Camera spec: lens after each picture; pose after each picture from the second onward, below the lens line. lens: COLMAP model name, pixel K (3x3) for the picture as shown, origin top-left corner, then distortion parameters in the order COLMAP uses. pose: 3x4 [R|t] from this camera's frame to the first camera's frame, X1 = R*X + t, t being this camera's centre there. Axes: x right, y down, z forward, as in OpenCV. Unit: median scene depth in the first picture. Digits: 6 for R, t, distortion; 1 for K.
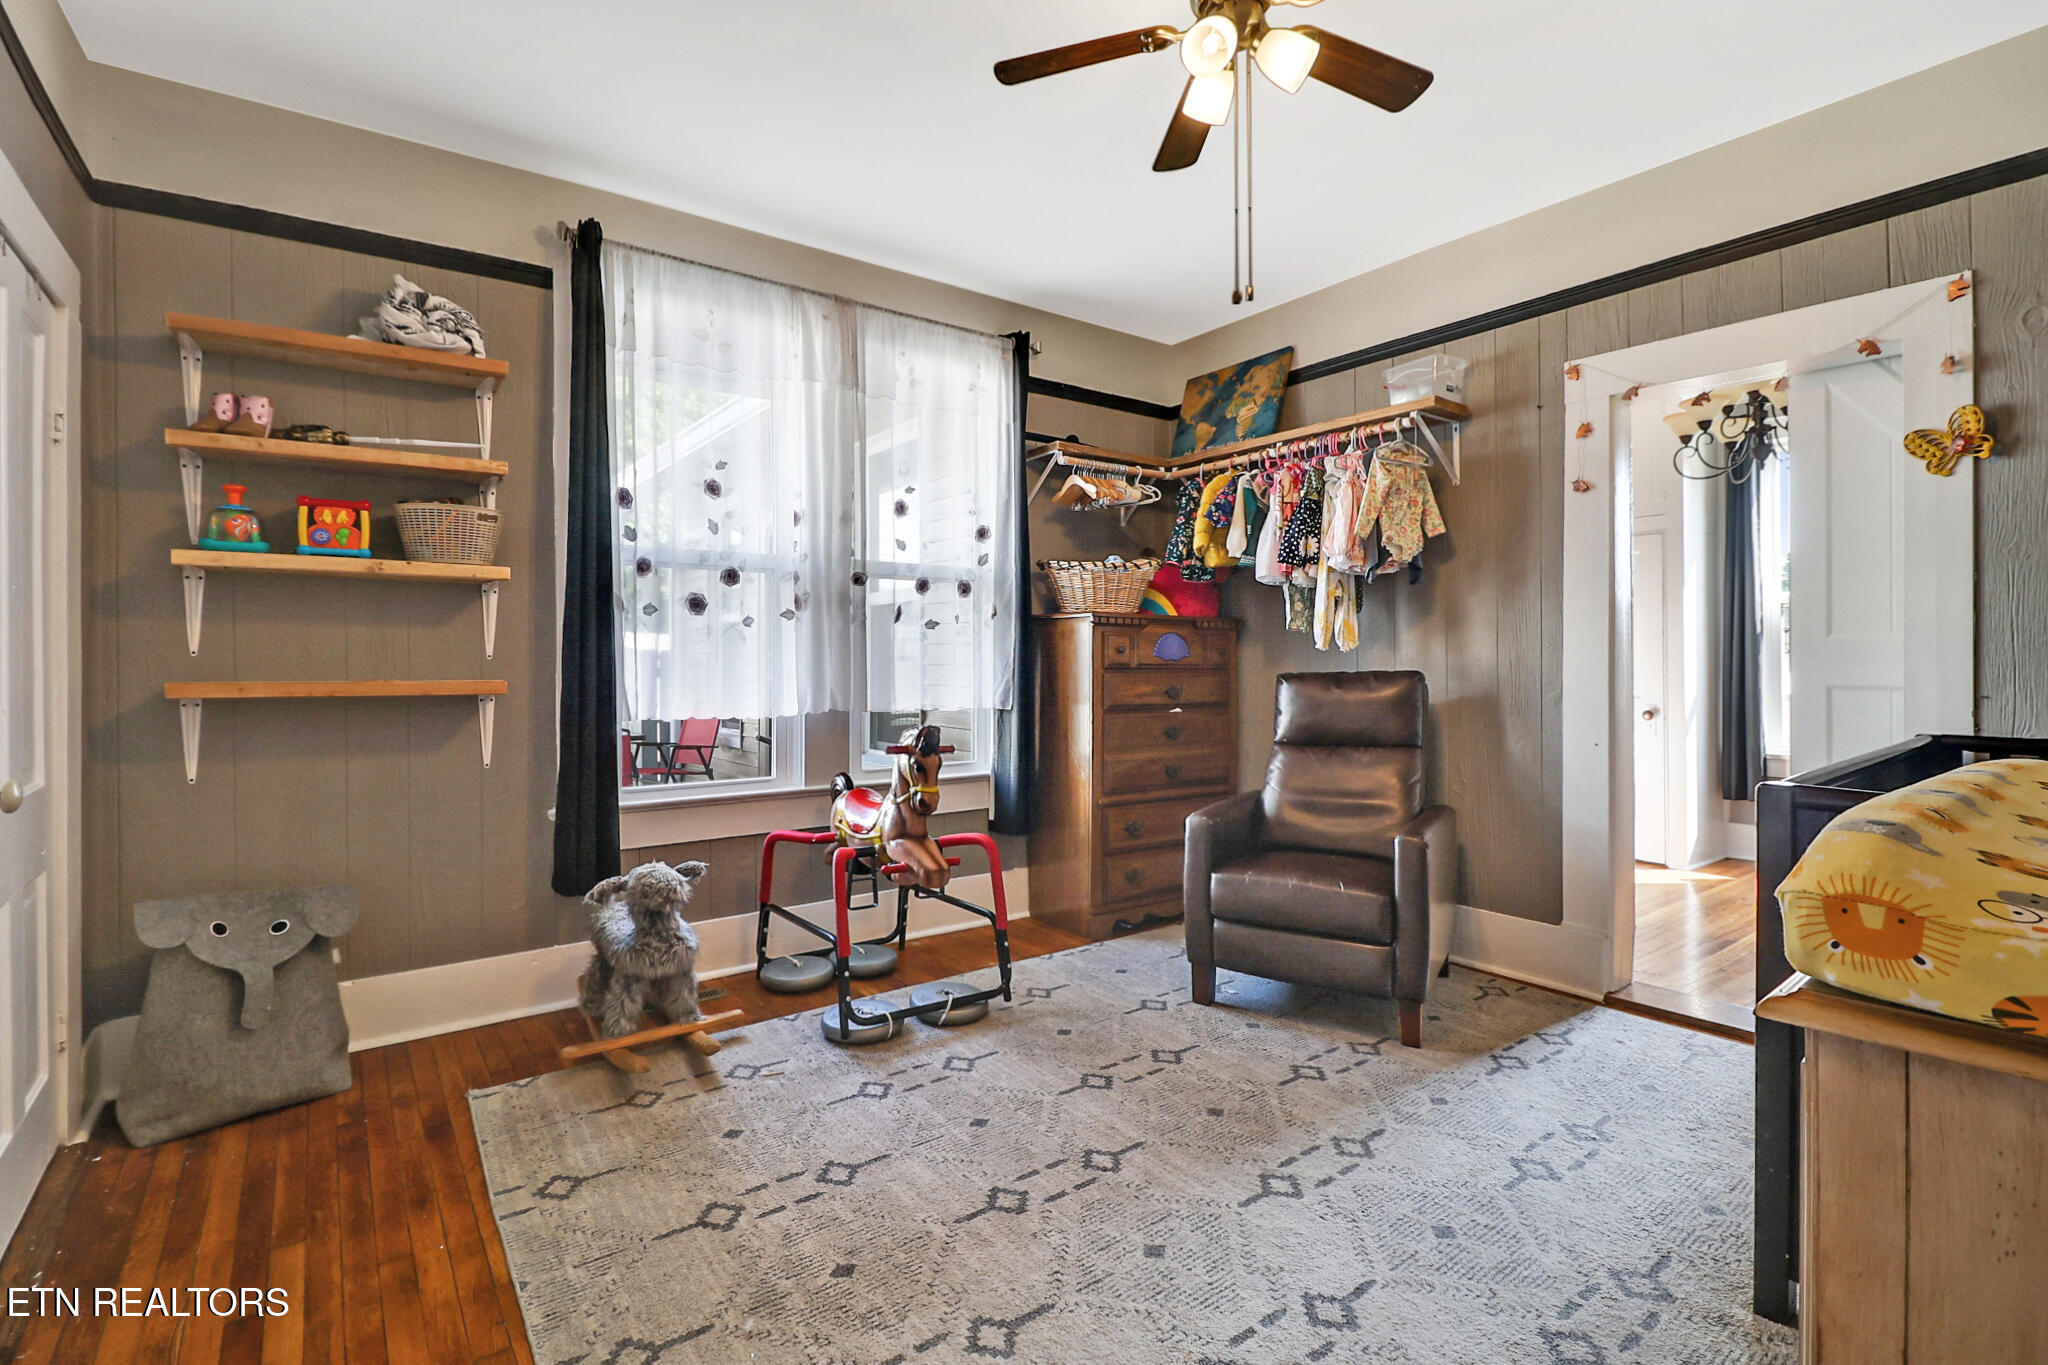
lens RADIAL K [[946.9, 0, 1023.1], [0, 946.9, 669.7], [0, 0, 1]] dist [-0.005676, -0.003049]
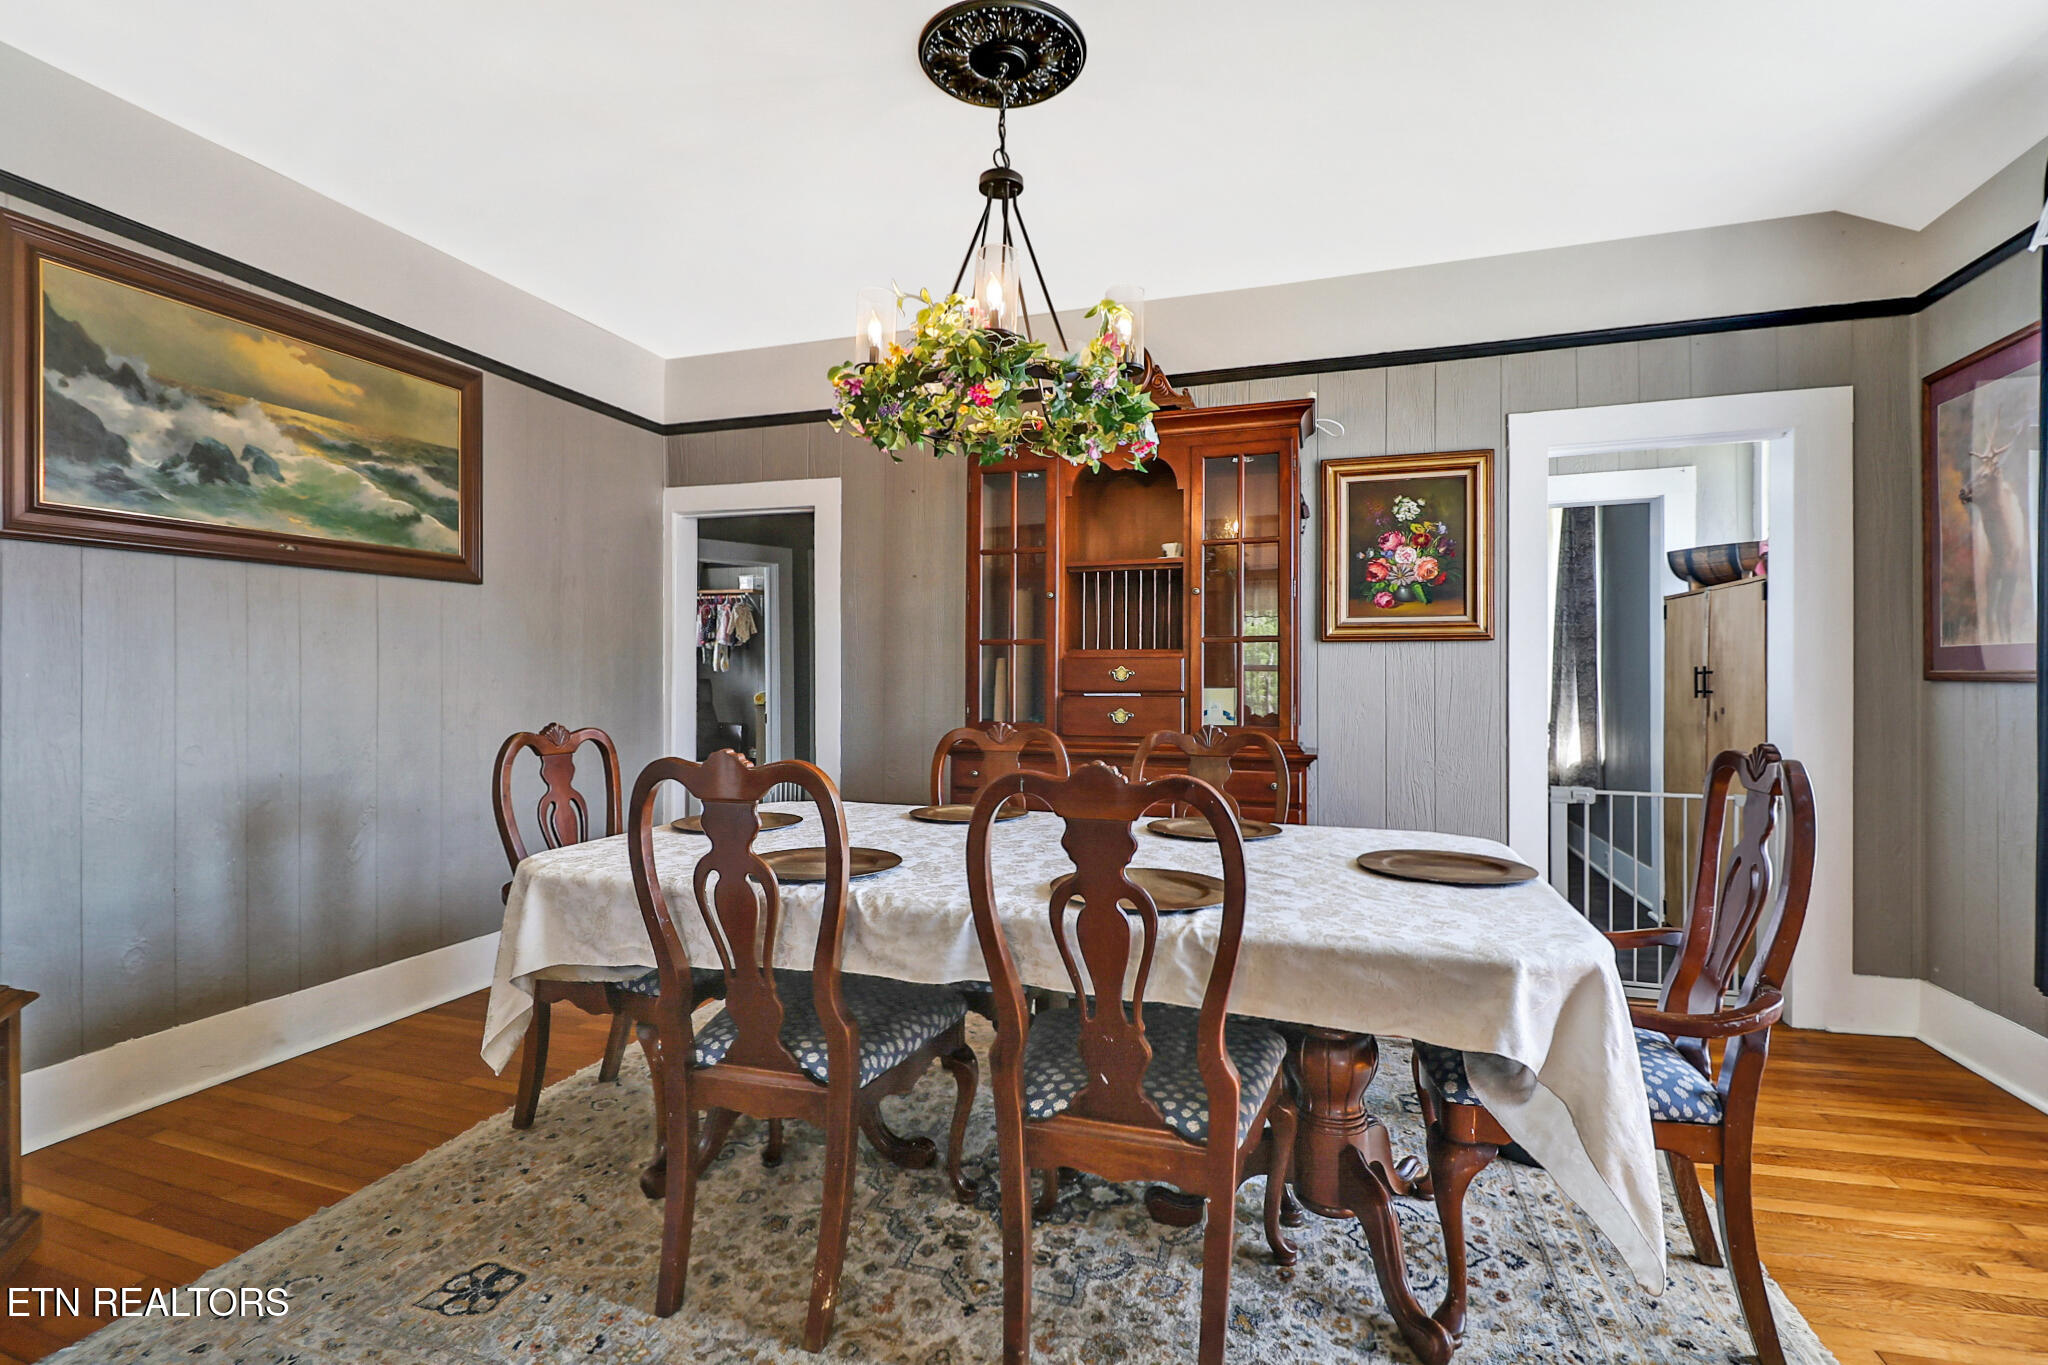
lens RADIAL K [[946.9, 0, 1030.9], [0, 946.9, 677.9], [0, 0, 1]] dist [-0.005676, -0.003049]
pose [[0.813698, 0.000606, 0.581287, -0.586695], [-0.001678, 0.999998, 0.001307, -0.007489], [-0.581285, -0.002039, 0.813697, -1.928573]]
